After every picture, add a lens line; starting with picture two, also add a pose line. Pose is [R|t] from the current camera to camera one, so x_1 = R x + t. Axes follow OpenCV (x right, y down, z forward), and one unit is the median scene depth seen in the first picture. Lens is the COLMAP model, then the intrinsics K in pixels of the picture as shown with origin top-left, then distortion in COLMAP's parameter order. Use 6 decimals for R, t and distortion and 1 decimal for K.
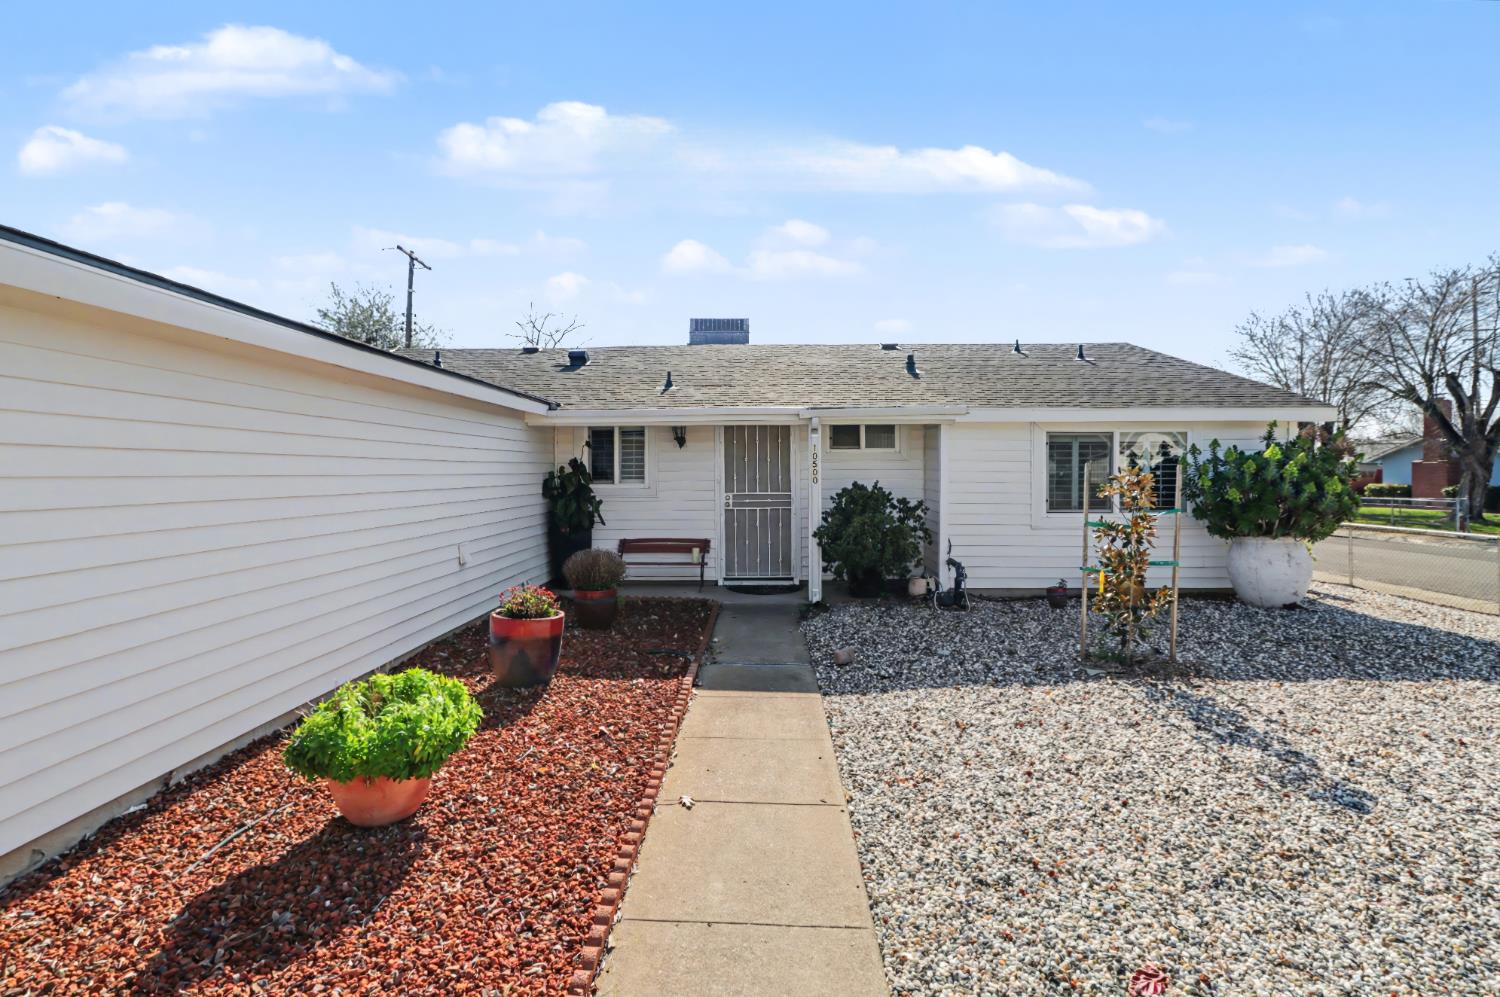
lens RADIAL K [[721.2, 0, 745.3], [0, 721.2, 468.8], [0, 0, 1]] dist [0.001770, 0.001206]
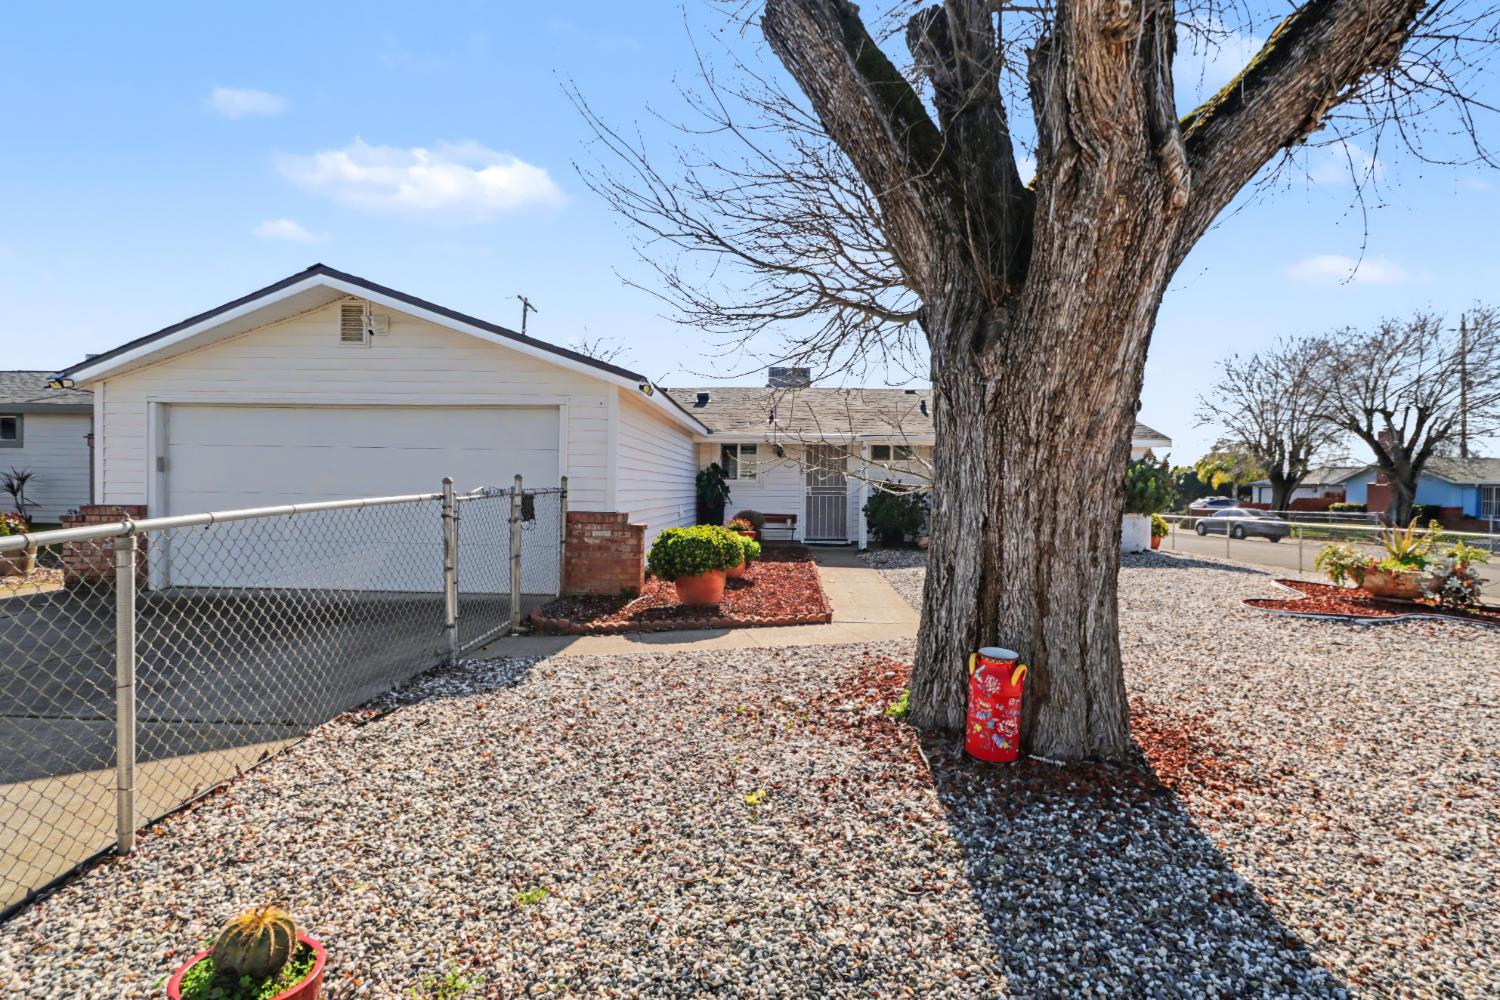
lens RADIAL K [[721.2, 0, 745.3], [0, 721.2, 470.3], [0, 0, 1]] dist [0.001770, 0.001206]
pose [[0.999473, 0.018276, -0.026832, -0.121295], [-0.018782, 0.999648, -0.018723, 0.030668], [0.026480, 0.019217, 0.999465, -0.618820]]
